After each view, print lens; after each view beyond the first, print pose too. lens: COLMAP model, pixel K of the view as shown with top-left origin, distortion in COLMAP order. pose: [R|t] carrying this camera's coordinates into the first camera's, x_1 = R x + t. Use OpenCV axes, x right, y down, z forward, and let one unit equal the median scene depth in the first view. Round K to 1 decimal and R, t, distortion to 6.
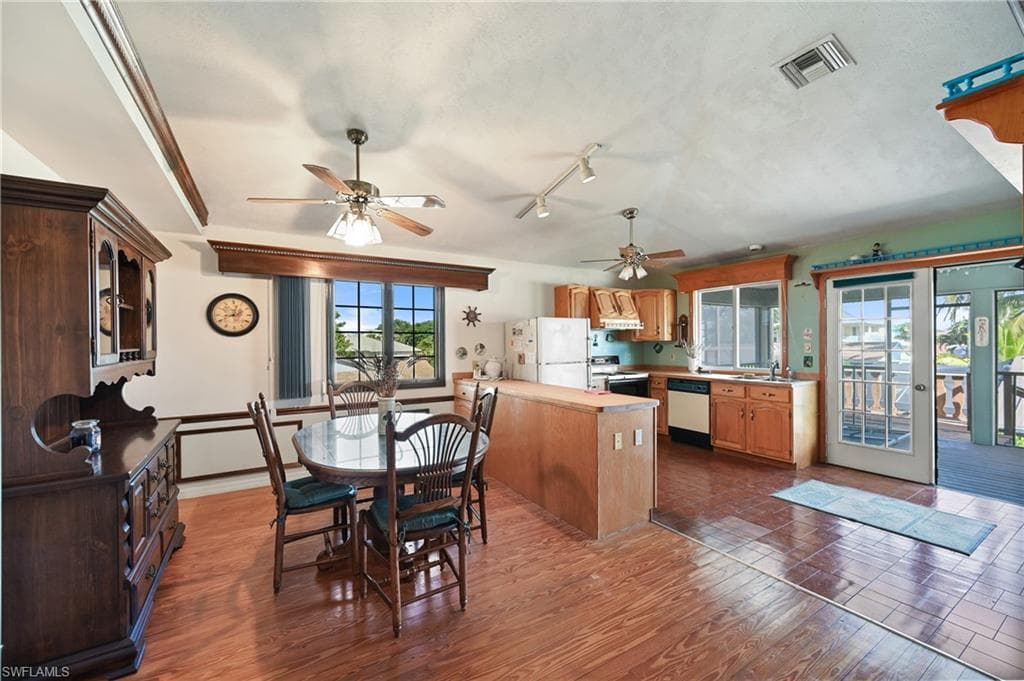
lens RADIAL K [[409.0, 0, 511.7], [0, 409.0, 343.5], [0, 0, 1]] dist [0.001527, 0.000364]
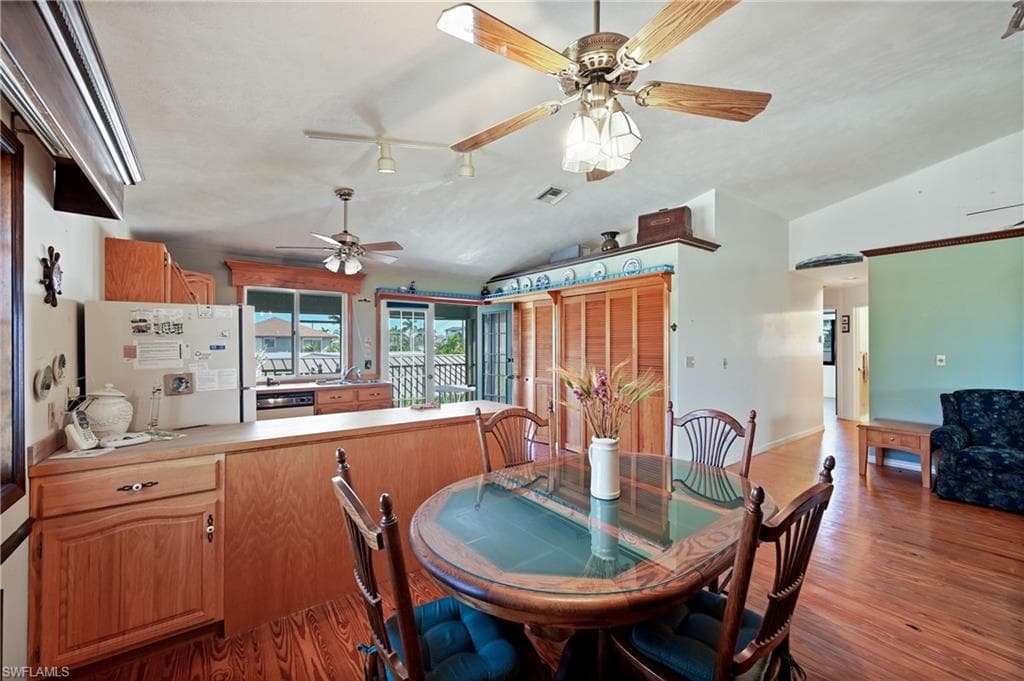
lens RADIAL K [[409.0, 0, 510.9], [0, 409.0, 341.8], [0, 0, 1]] dist [0.001527, 0.000364]
pose [[-0.088983, 0.014594, 0.995926, -0.545475], [0.006452, 0.999880, -0.014076, -0.003678], [-0.996012, 0.005173, -0.089066, 0.715528]]
